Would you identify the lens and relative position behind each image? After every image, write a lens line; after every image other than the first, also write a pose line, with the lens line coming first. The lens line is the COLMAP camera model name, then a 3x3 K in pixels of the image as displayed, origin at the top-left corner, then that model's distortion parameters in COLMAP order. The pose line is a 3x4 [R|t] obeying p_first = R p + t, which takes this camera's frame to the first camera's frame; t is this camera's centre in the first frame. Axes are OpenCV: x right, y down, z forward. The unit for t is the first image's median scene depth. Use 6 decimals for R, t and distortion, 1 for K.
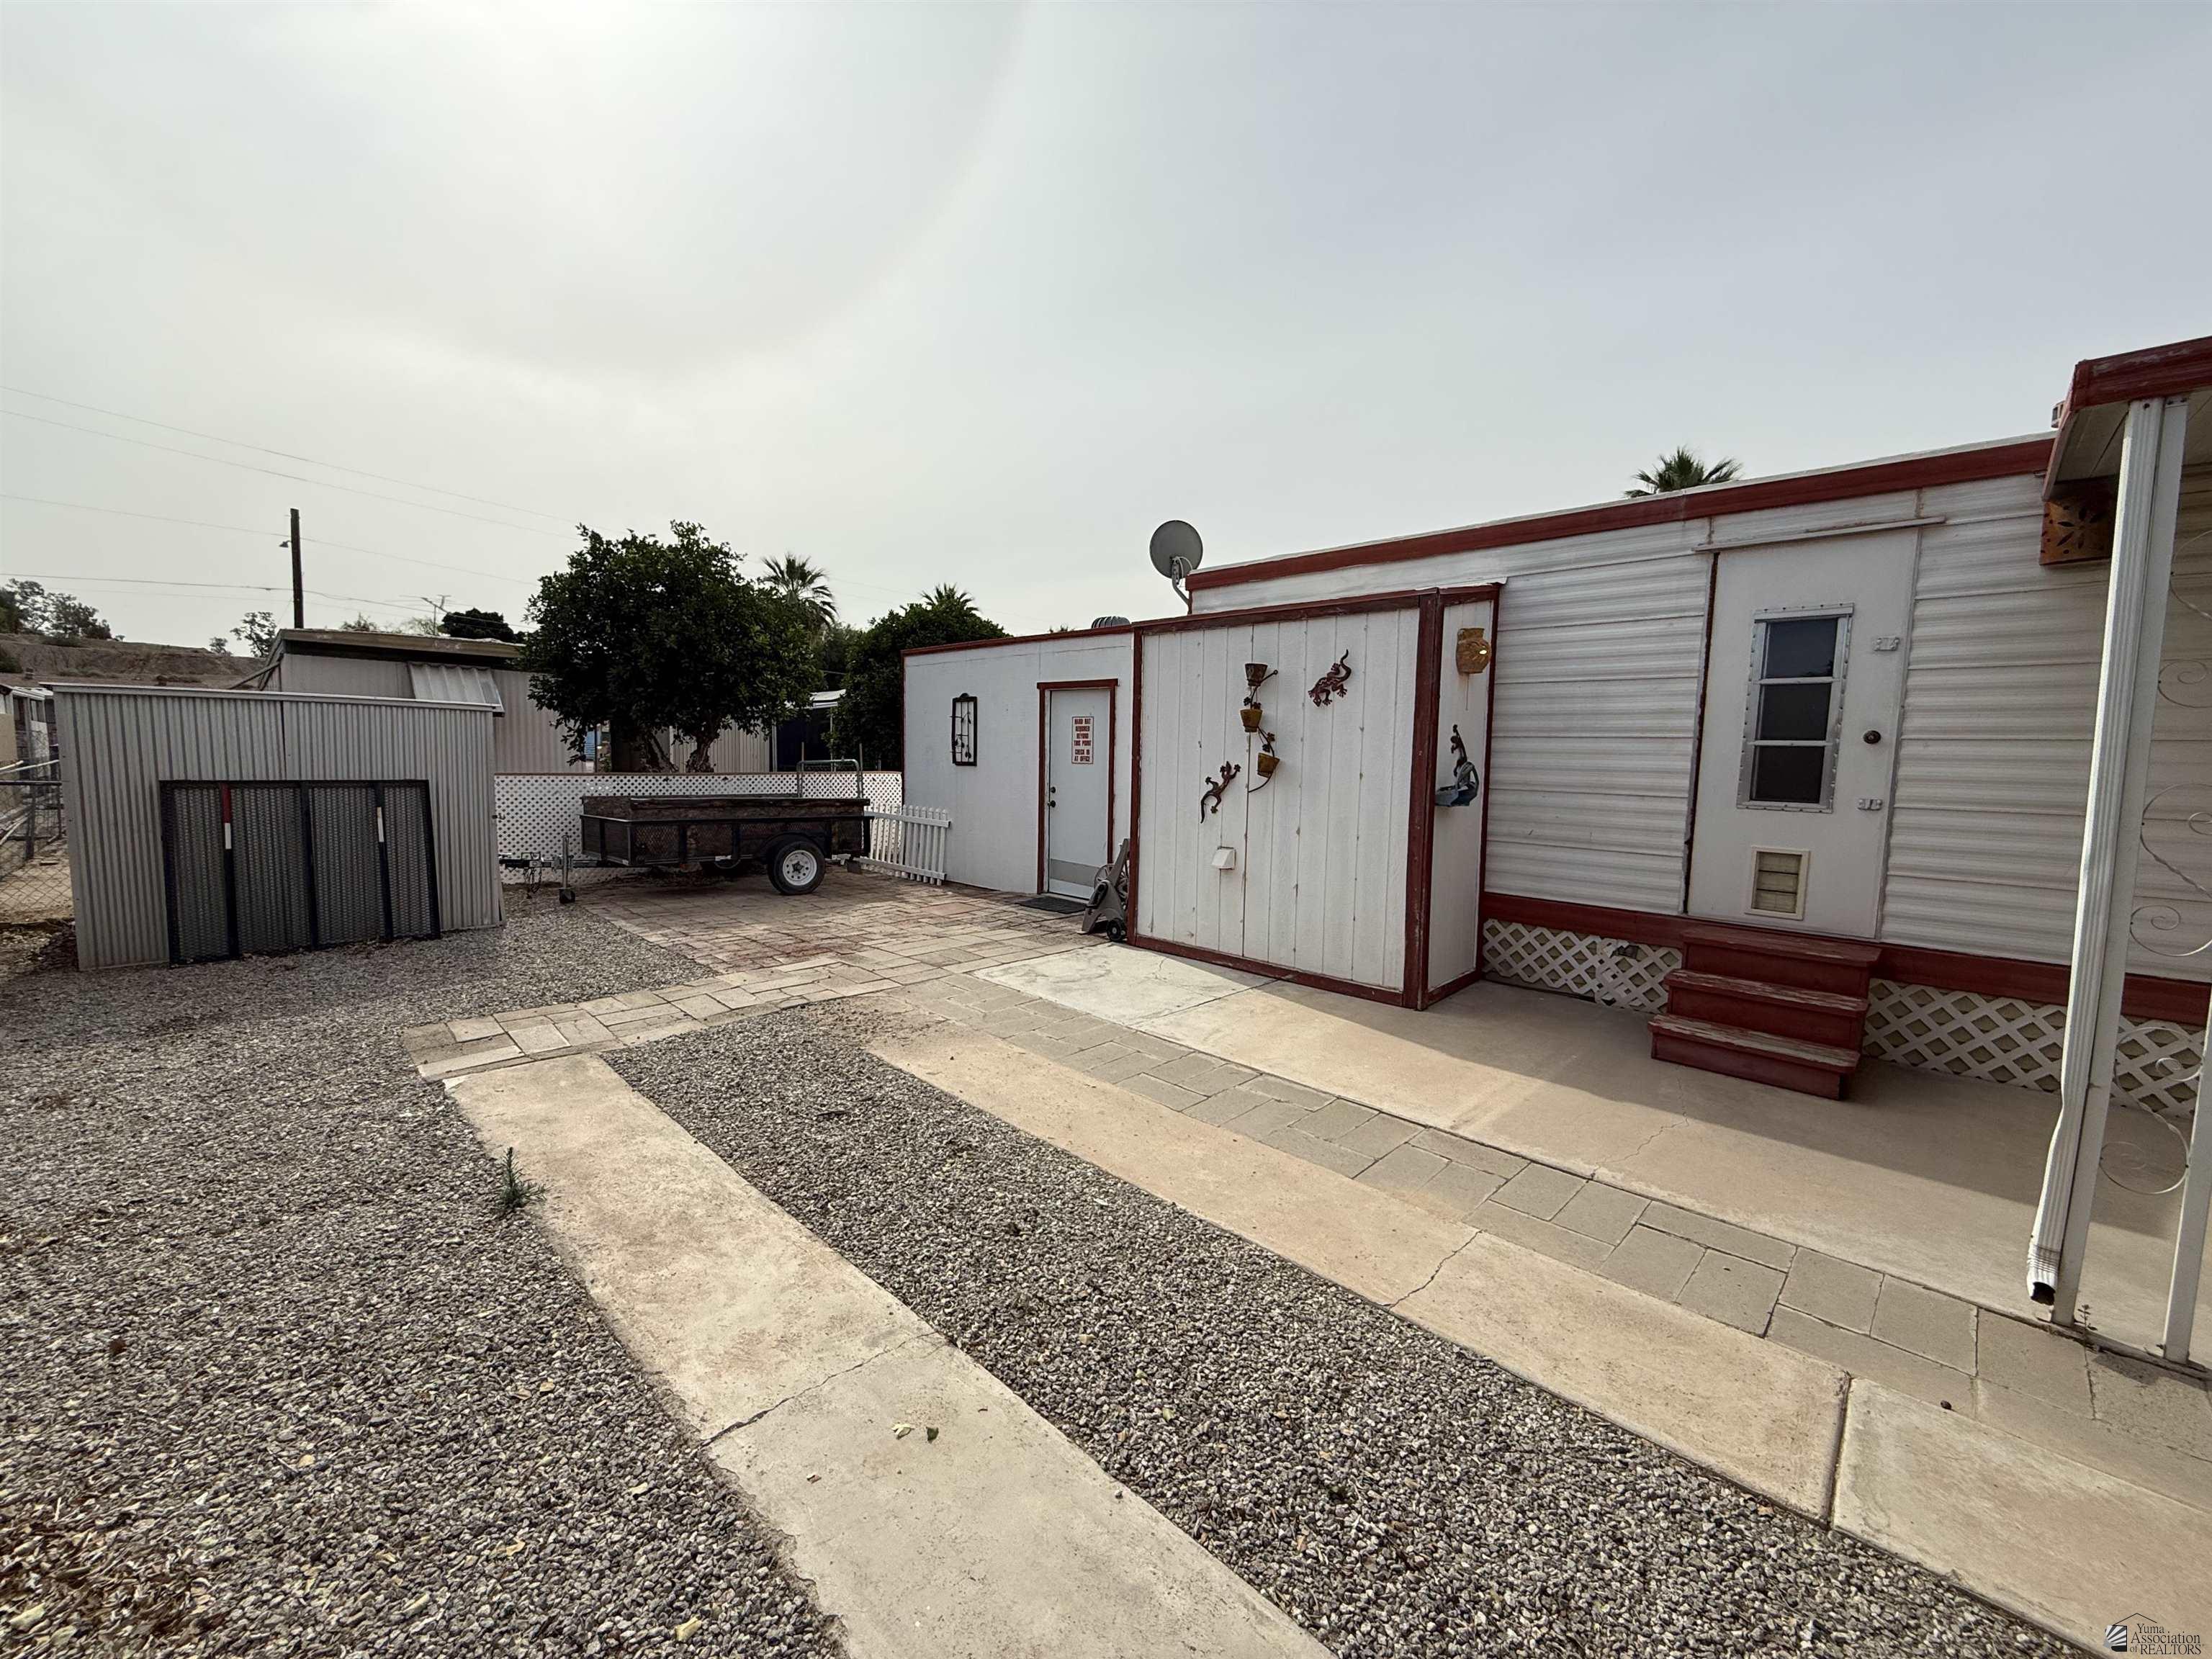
lens RADIAL K [[879.4, 0, 1103.2], [0, 879.4, 828.5], [0, 0, 1]] dist [-0.001237, -0.000001]
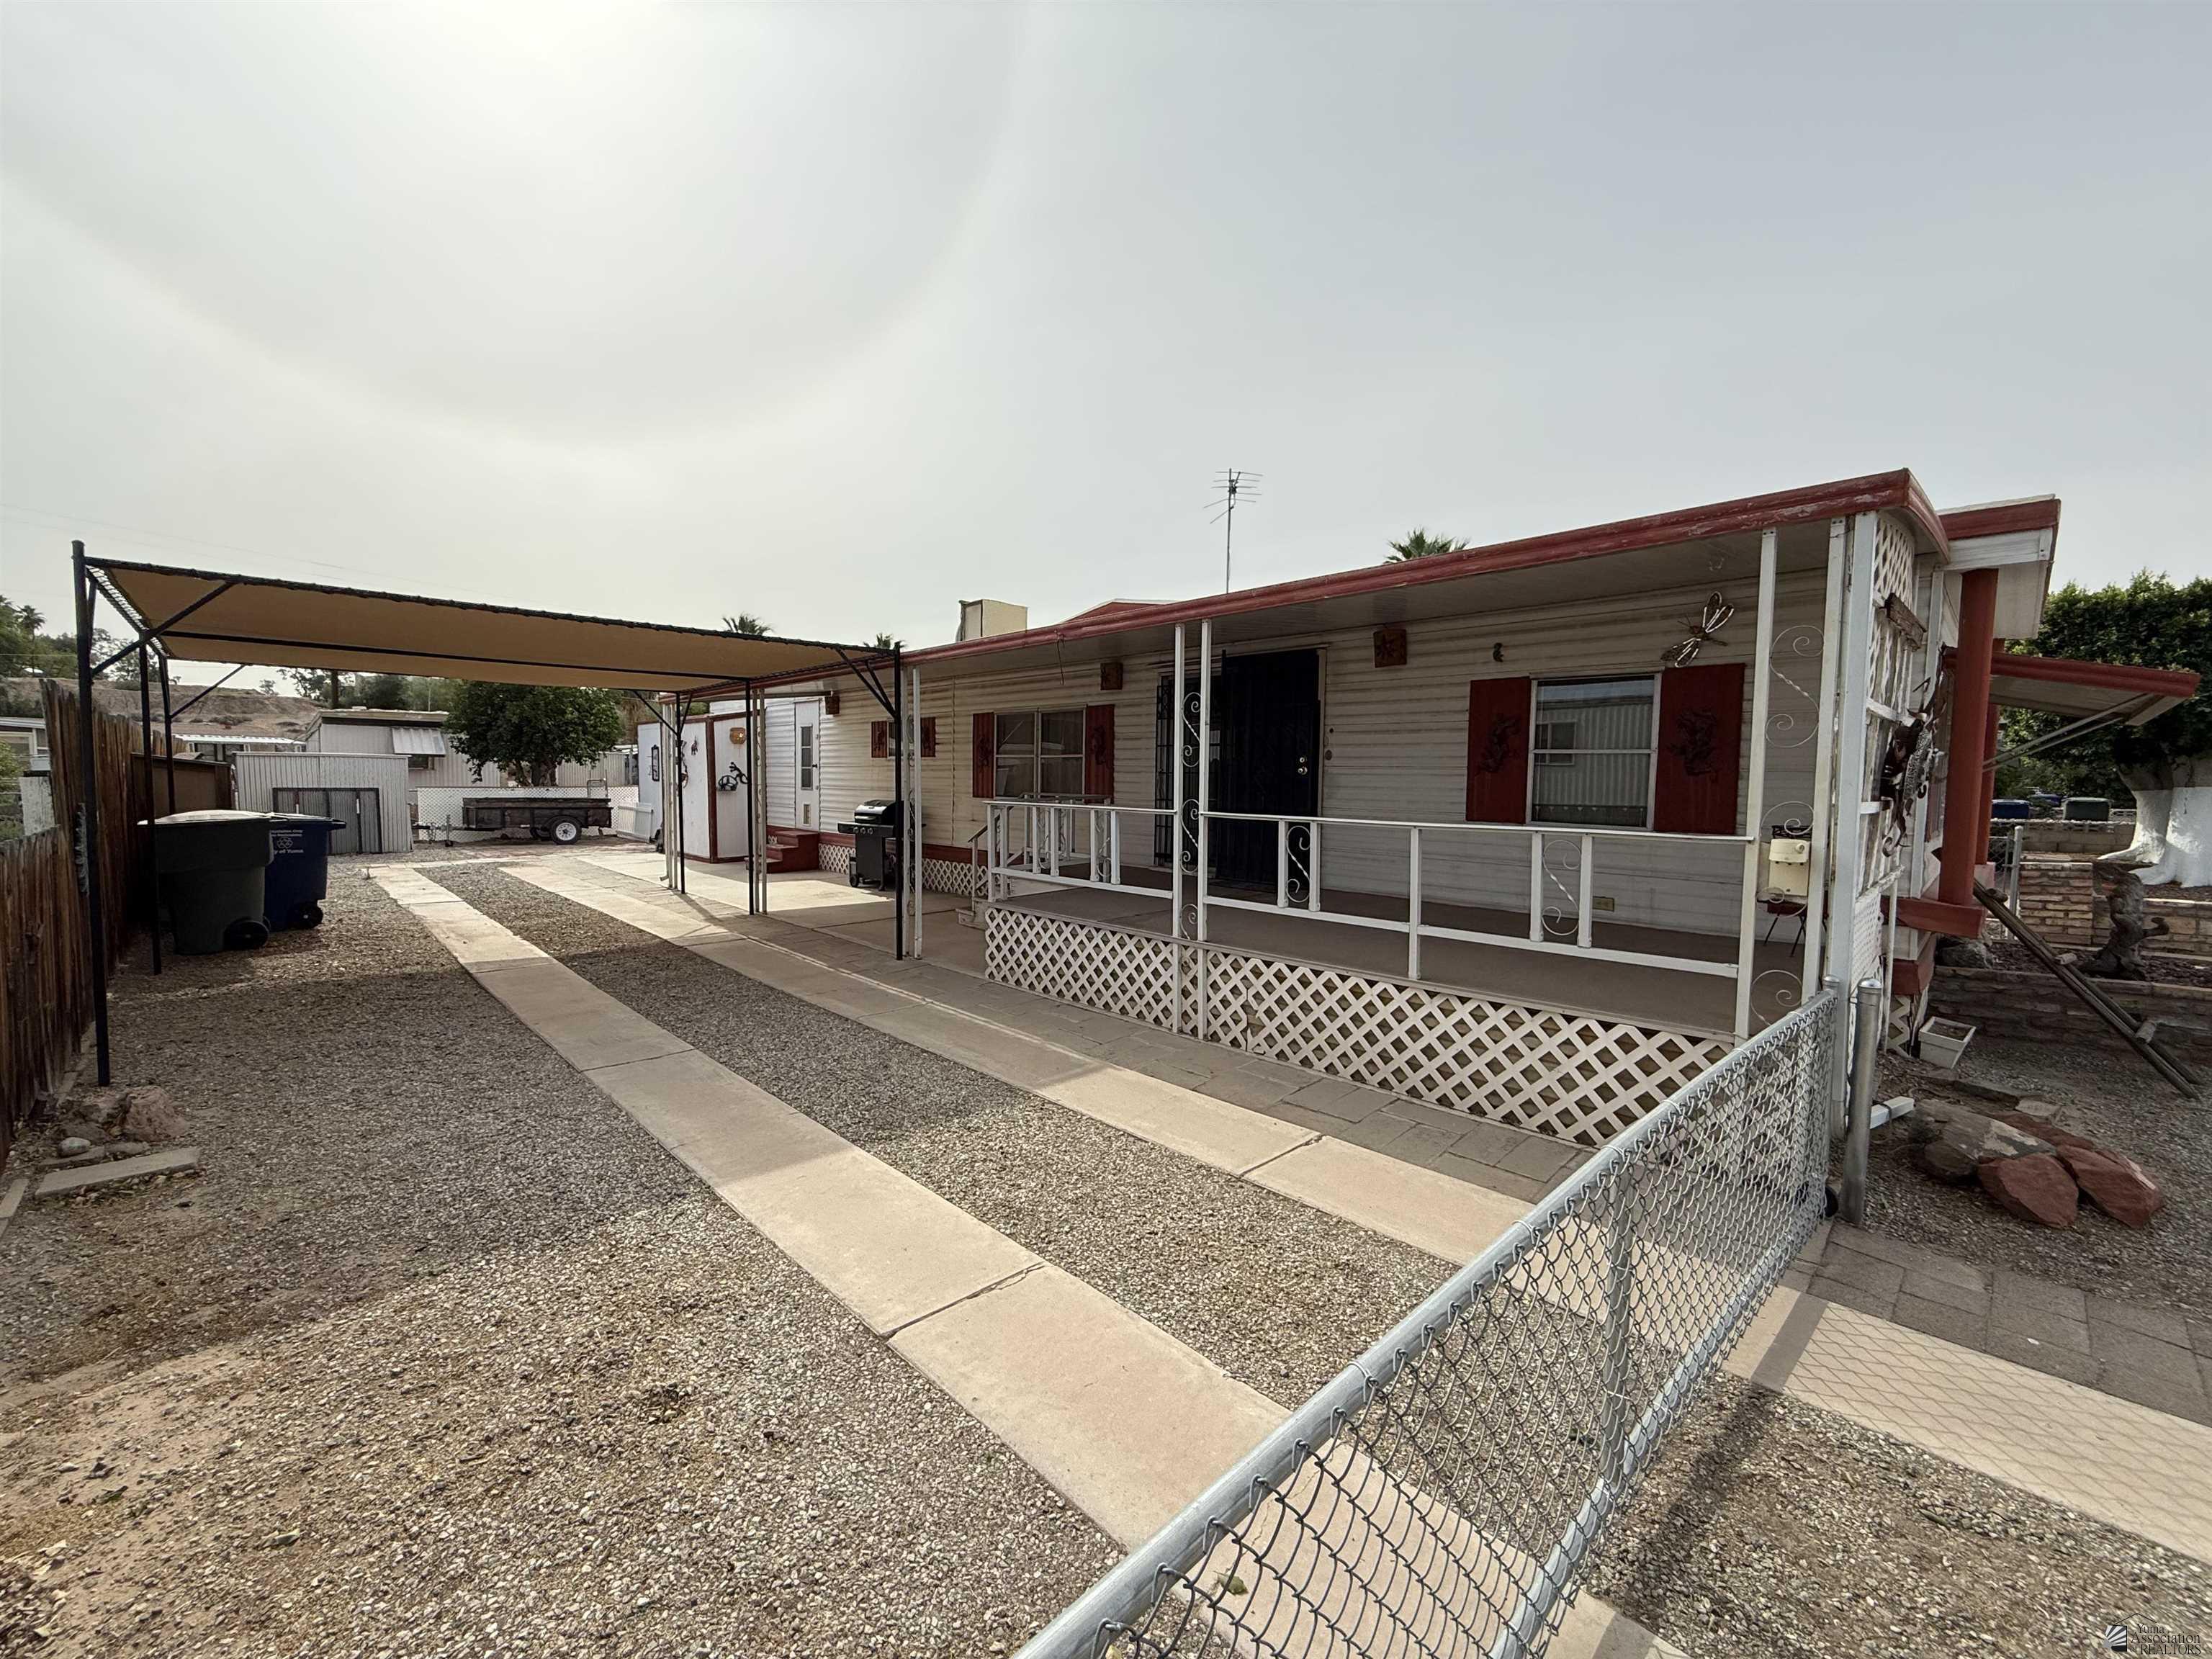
lens RADIAL K [[881.6, 0, 1102.0], [0, 881.6, 828.0], [0, 0, 1]] dist [-0.000385, -0.000261]
pose [[0.999616, -0.008183, -0.026491, 1.516535], [0.007453, 0.999594, -0.027511, 0.162169], [0.026705, 0.027303, 0.999270, -1.610492]]
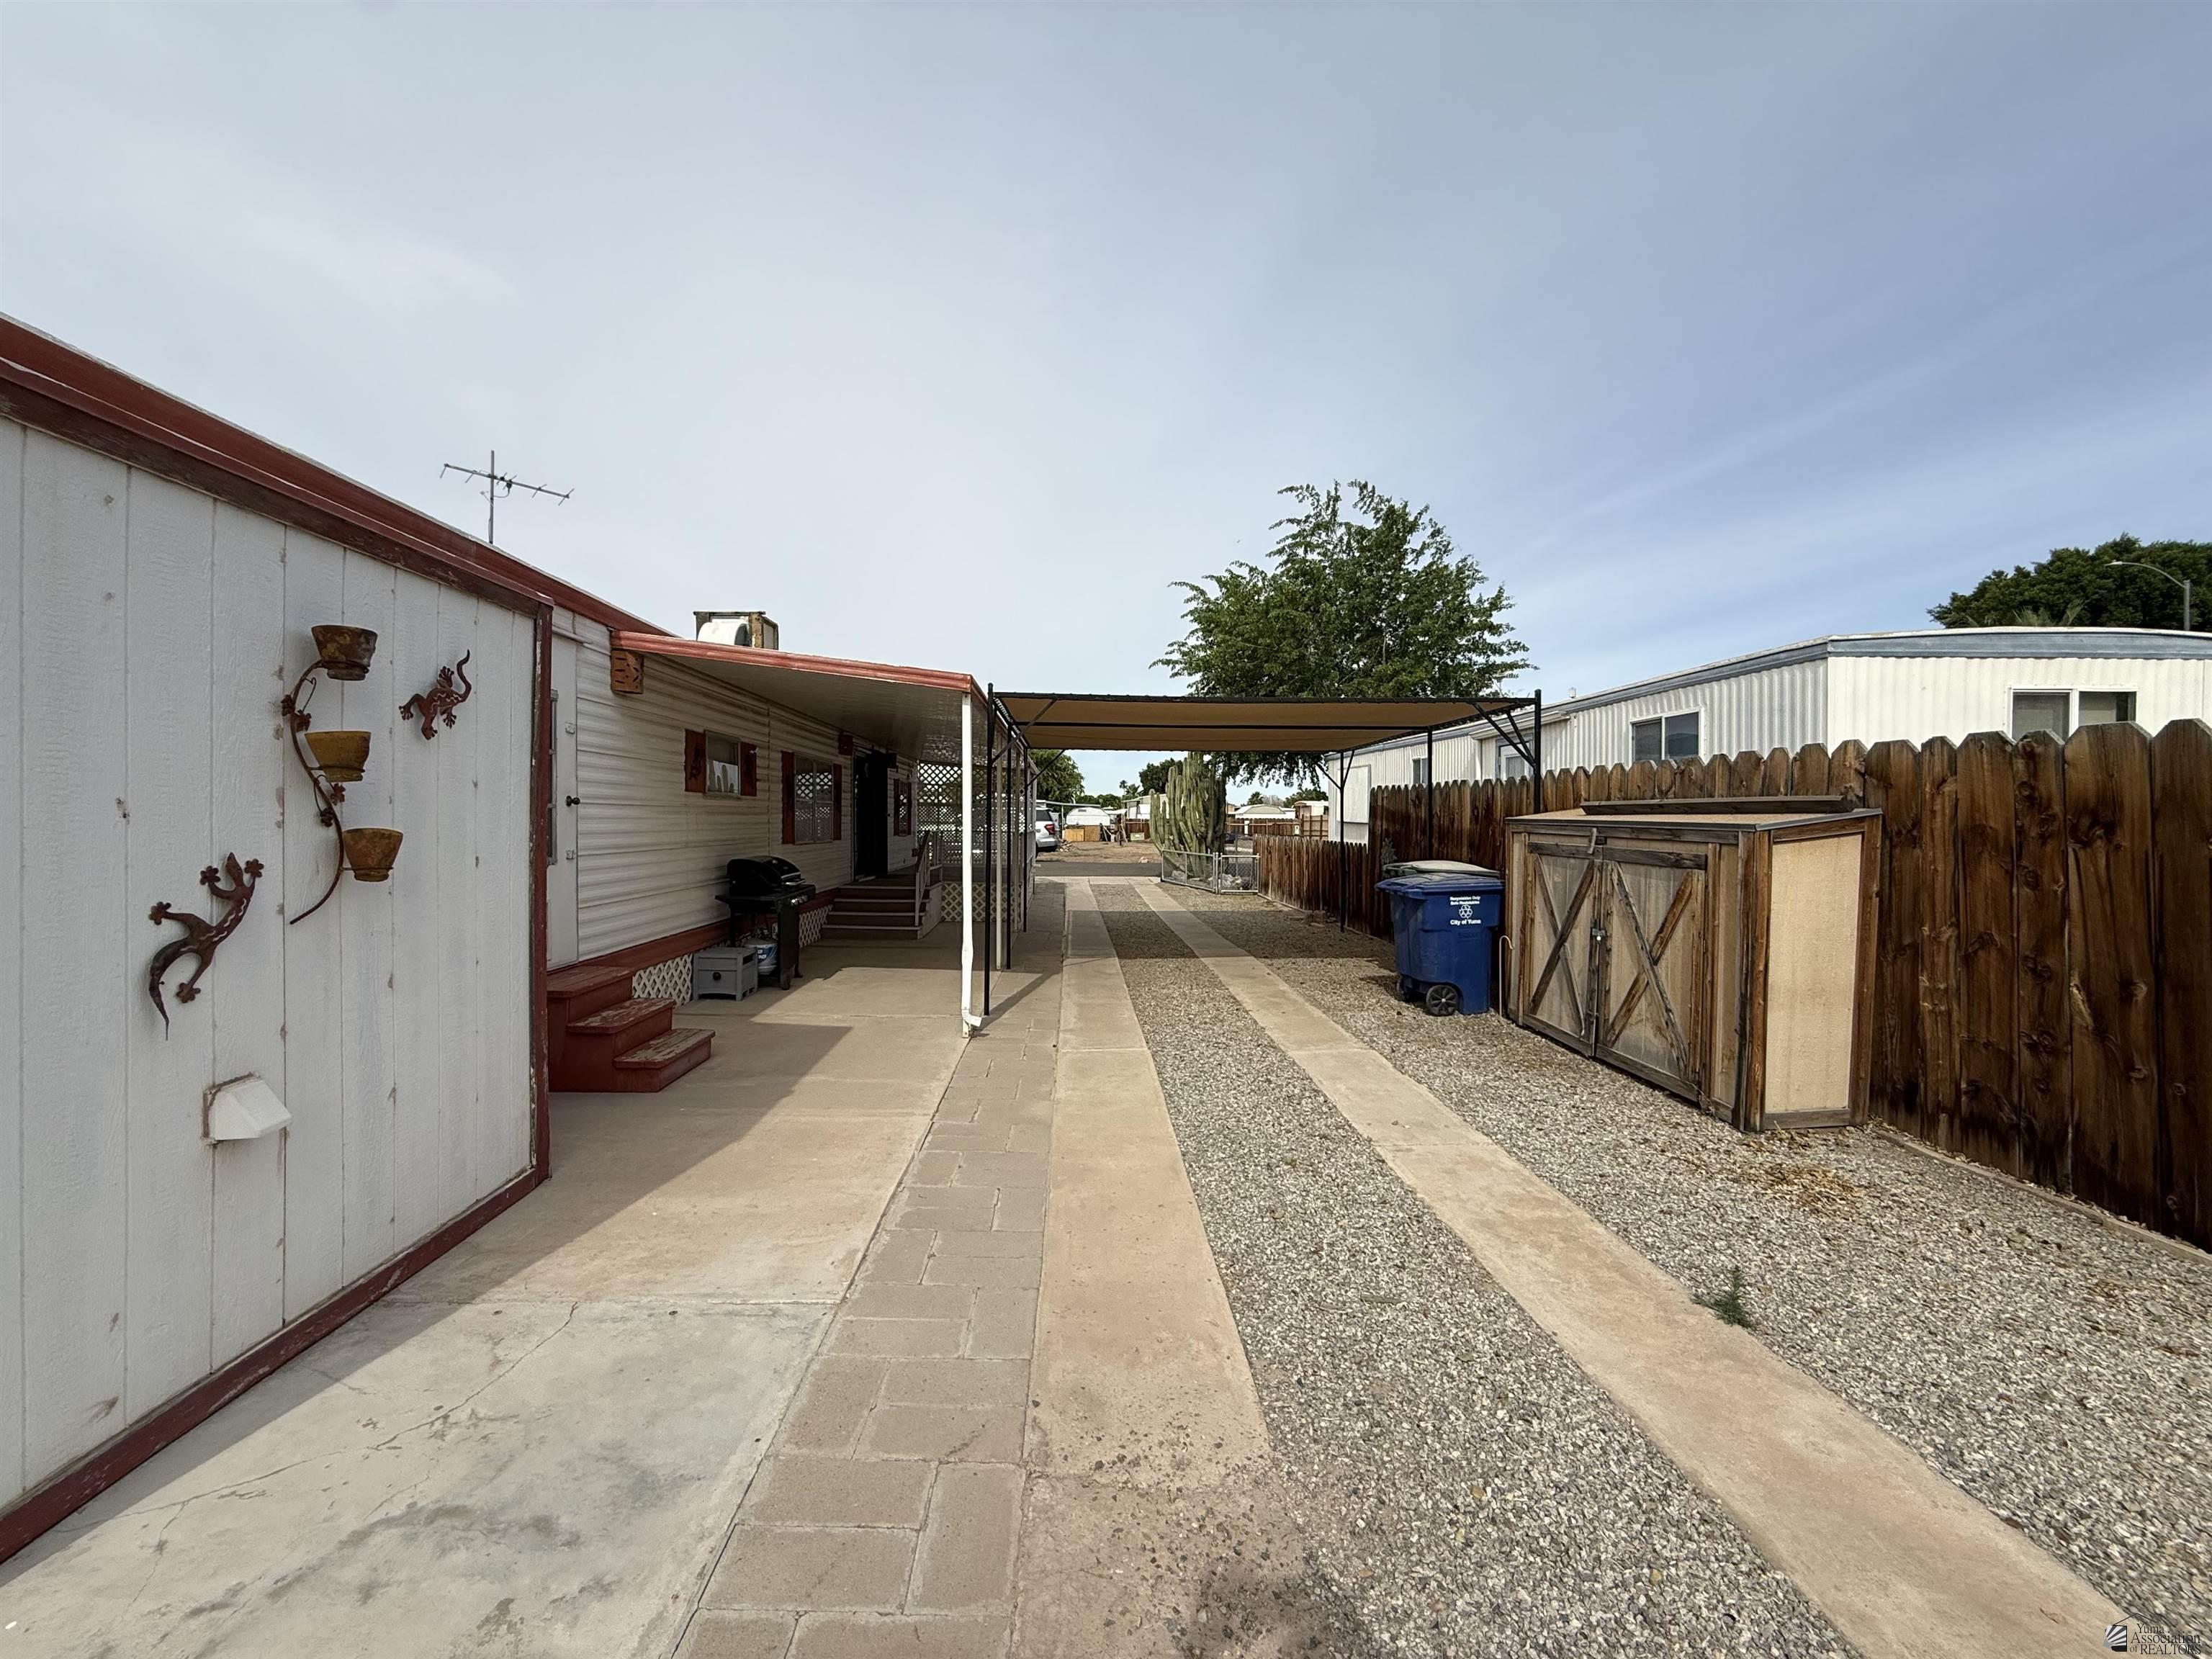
lens RADIAL K [[882.7, 0, 1102.8], [0, 882.7, 829.1], [0, 0, 1]] dist [-0.000235, -0.000322]
pose [[-0.726563, -0.030890, 0.686405, -0.412148], [0.041218, 0.995230, 0.088418, -0.110555], [-0.685862, 0.092534, -0.721824, 1.067852]]
